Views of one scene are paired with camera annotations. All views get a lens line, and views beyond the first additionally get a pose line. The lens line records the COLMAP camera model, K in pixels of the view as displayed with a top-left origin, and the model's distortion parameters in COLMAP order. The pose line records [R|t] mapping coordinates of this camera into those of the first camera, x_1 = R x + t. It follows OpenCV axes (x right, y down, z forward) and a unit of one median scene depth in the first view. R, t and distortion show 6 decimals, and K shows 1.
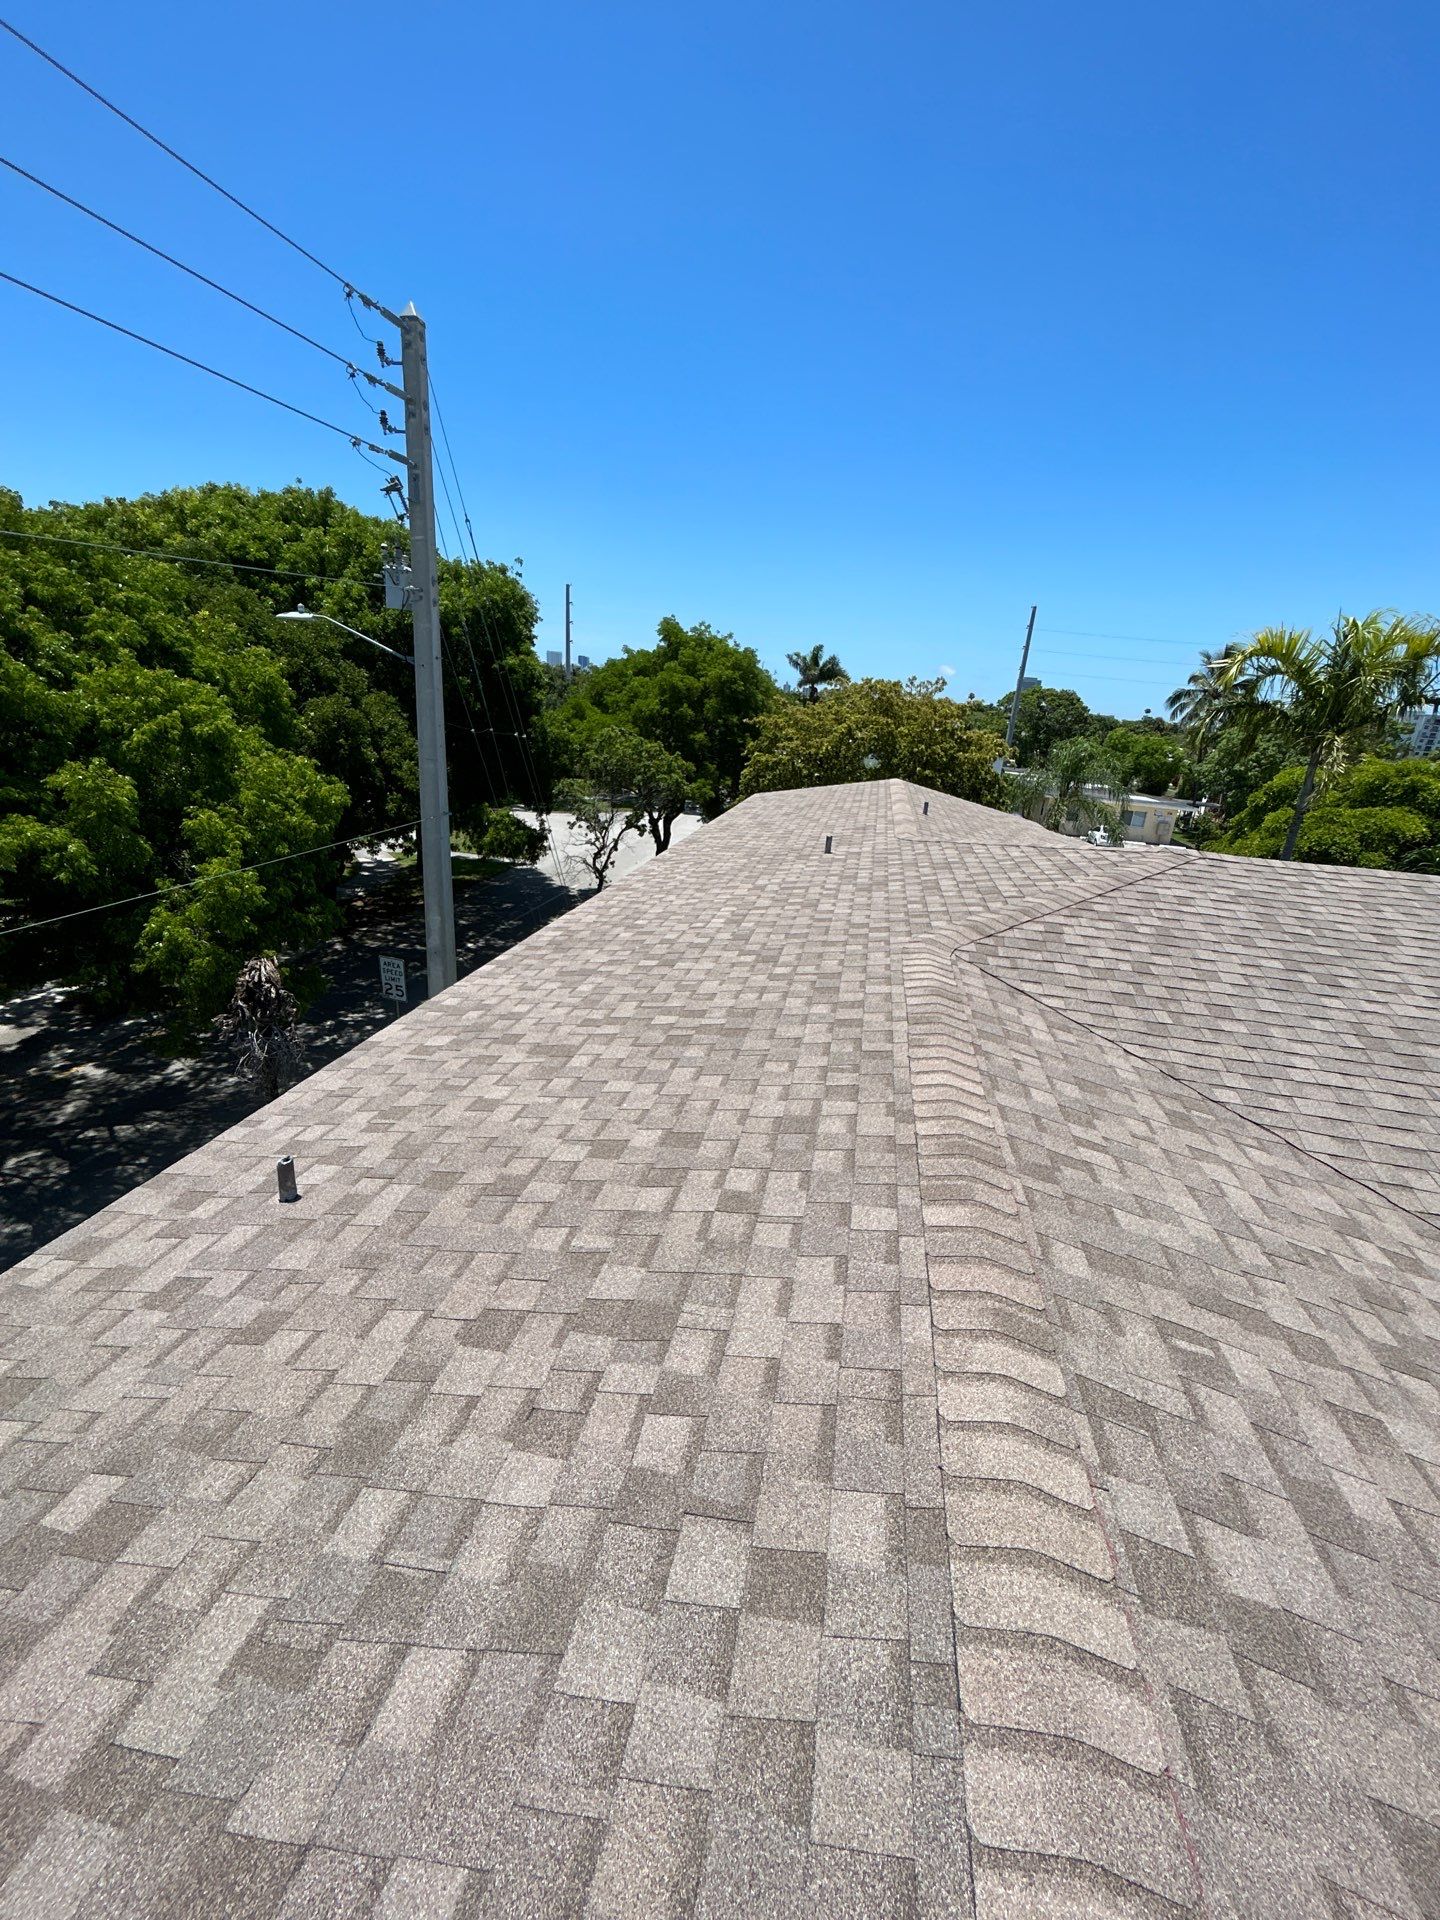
lens RADIAL K [[779.3, 0, 719.0], [0, 779.3, 964.8], [0, 0, 1]] dist [-0.004657, 0.003068]
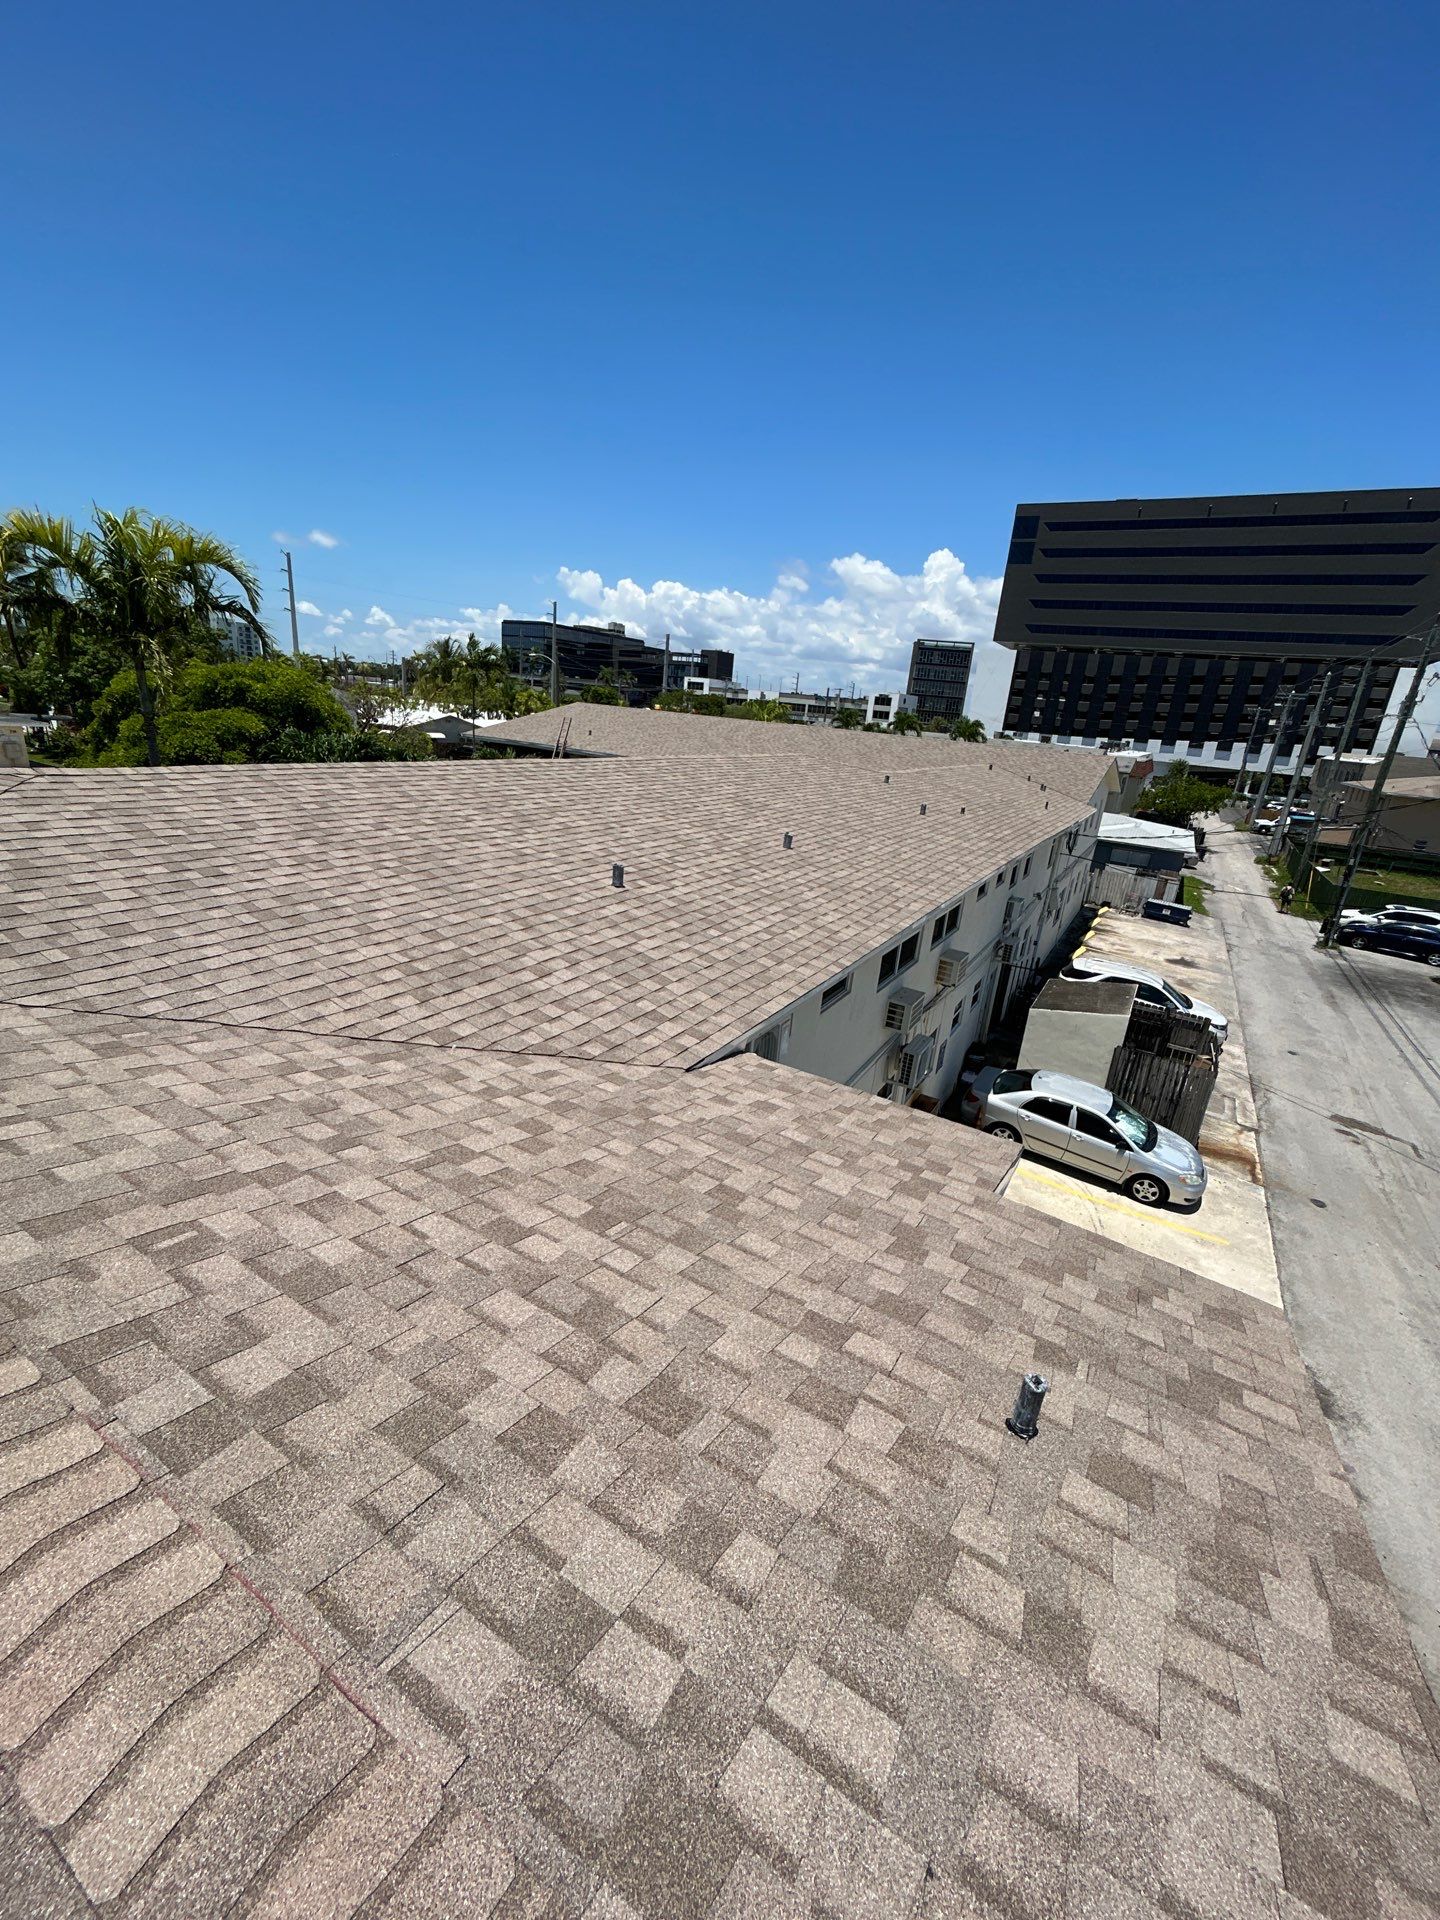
lens RADIAL K [[779.3, 0, 722.7], [0, 779.3, 965.6], [0, 0, 1]] dist [-0.004657, 0.003068]
pose [[0.329971, -0.346562, 0.878074, 0.026666], [0.246854, 0.929483, 0.274088, 0.019146], [-0.911143, 0.126315, 0.392253, -0.049169]]
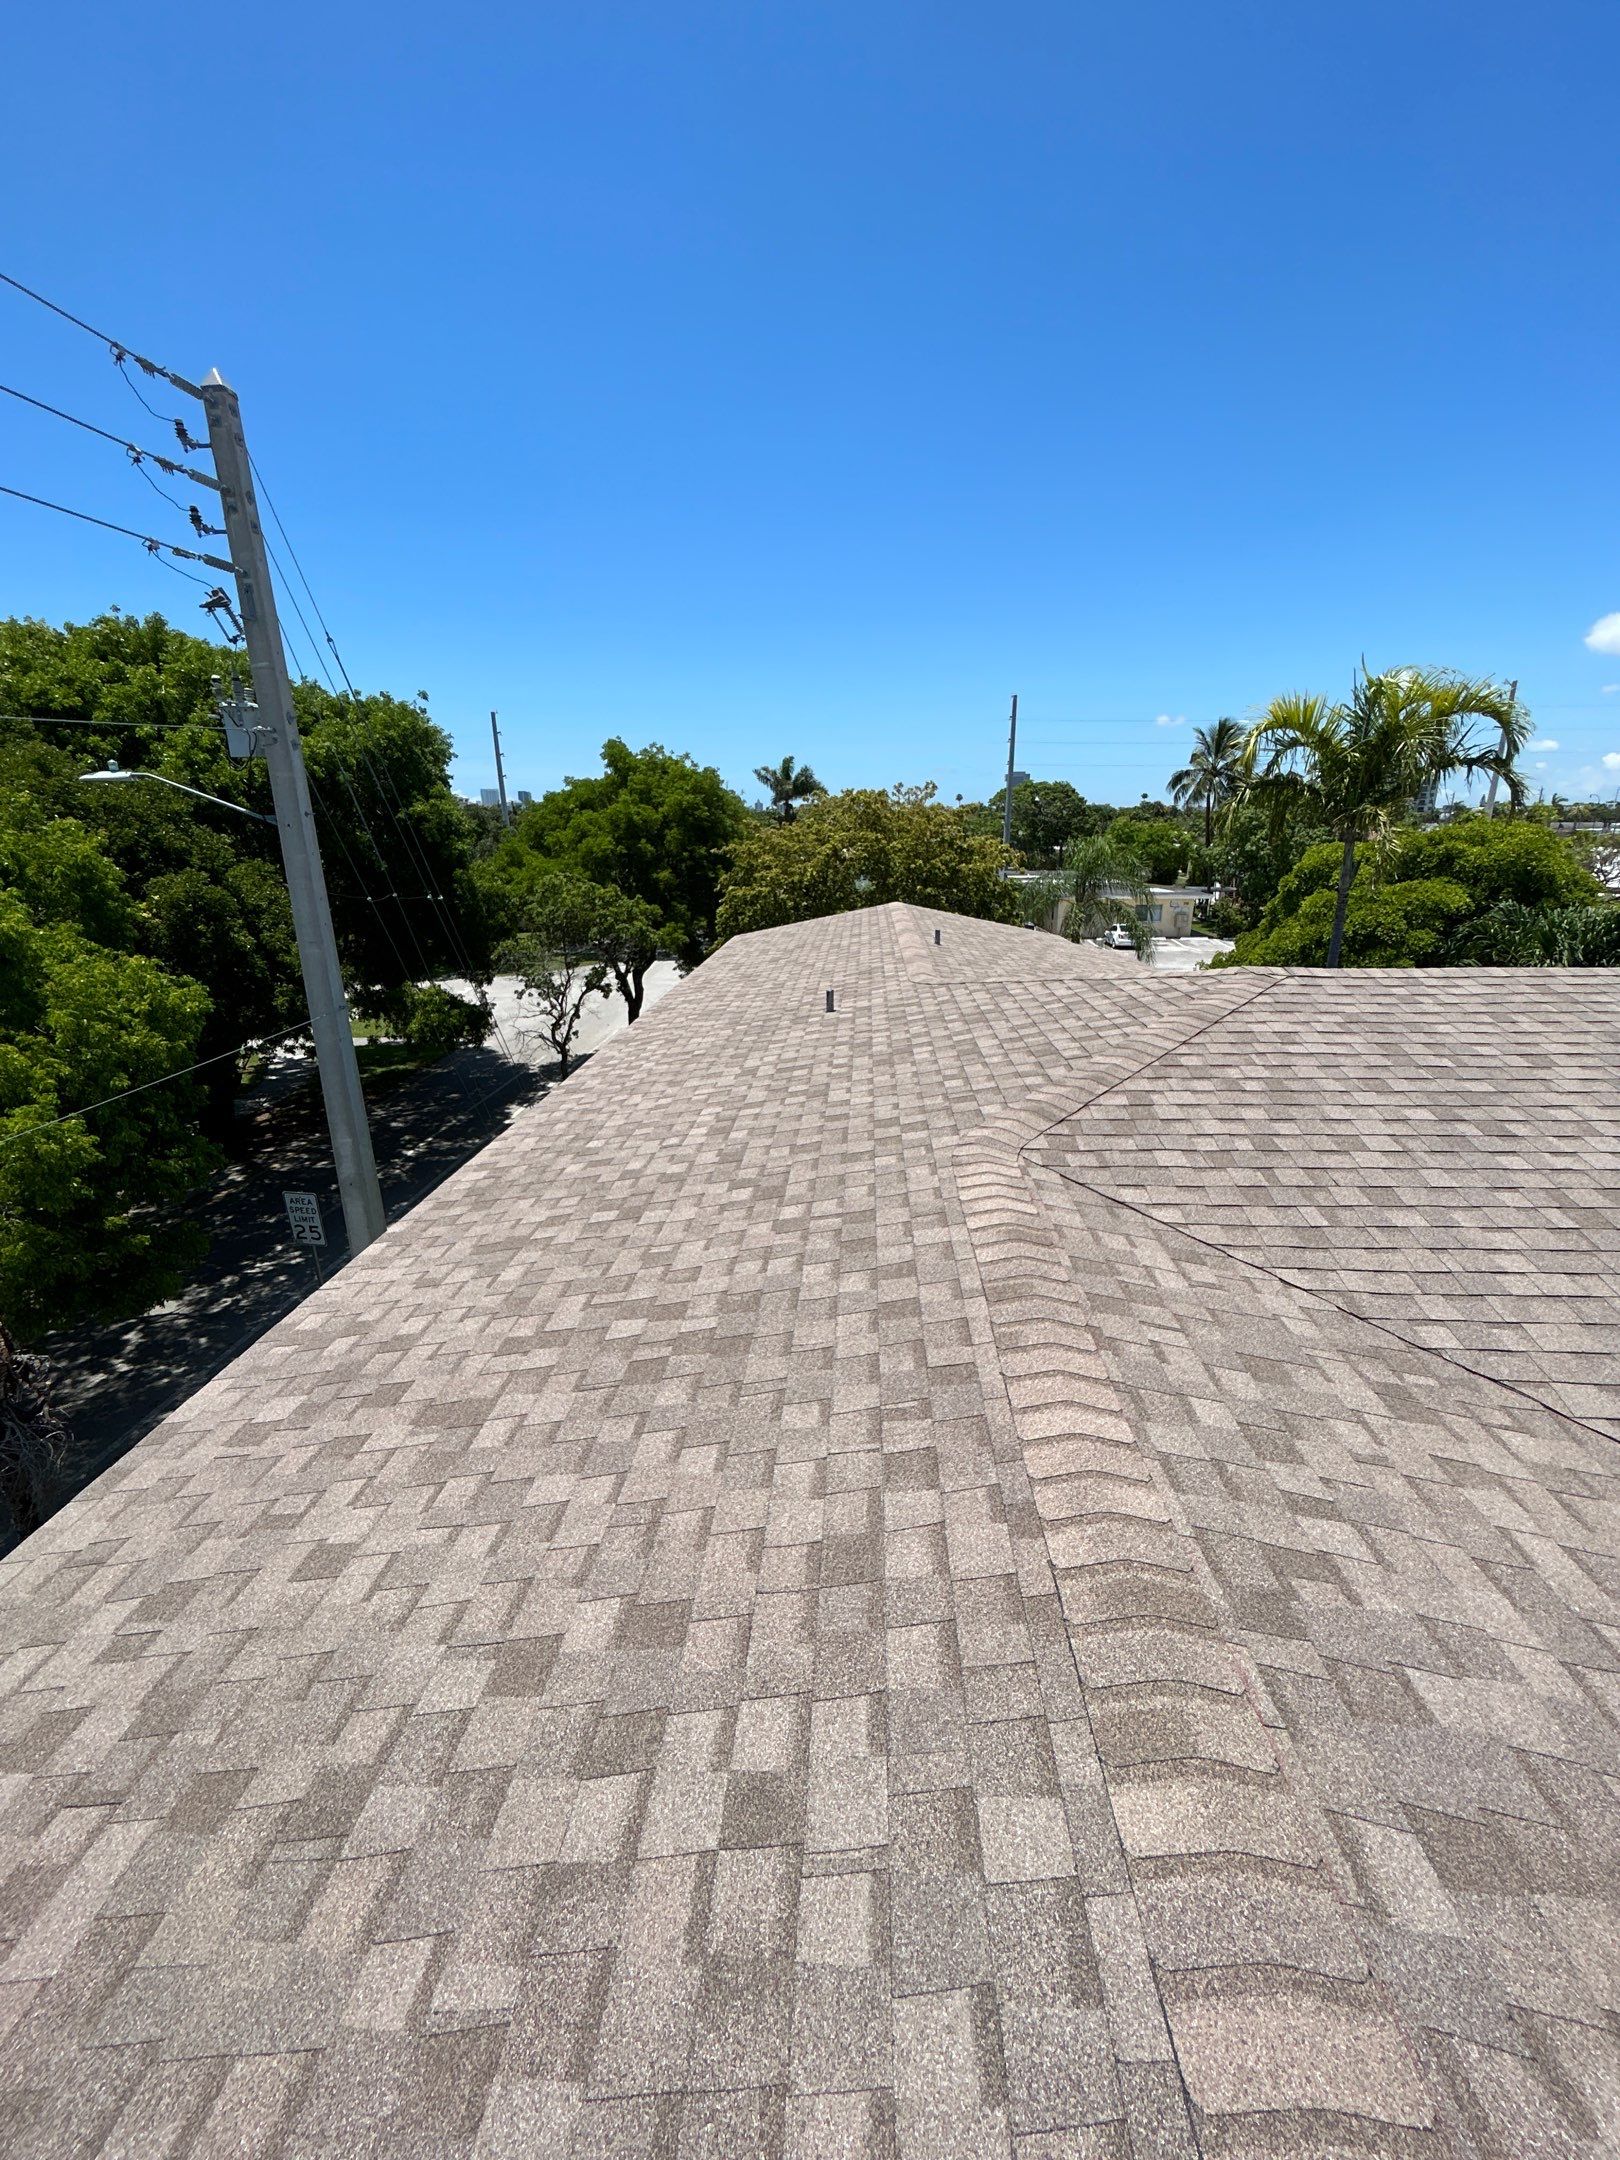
lens RADIAL K [[876.8, 0, 794.5], [0, 876.8, 1079.8], [0, 0, 1]] dist [-0.004657, 0.003068]
pose [[0.989176, -0.116290, 0.089487, 0.025262], [0.119812, 0.992178, -0.035035, -0.080339], [-0.084713, 0.045377, 0.995372, 0.191742]]
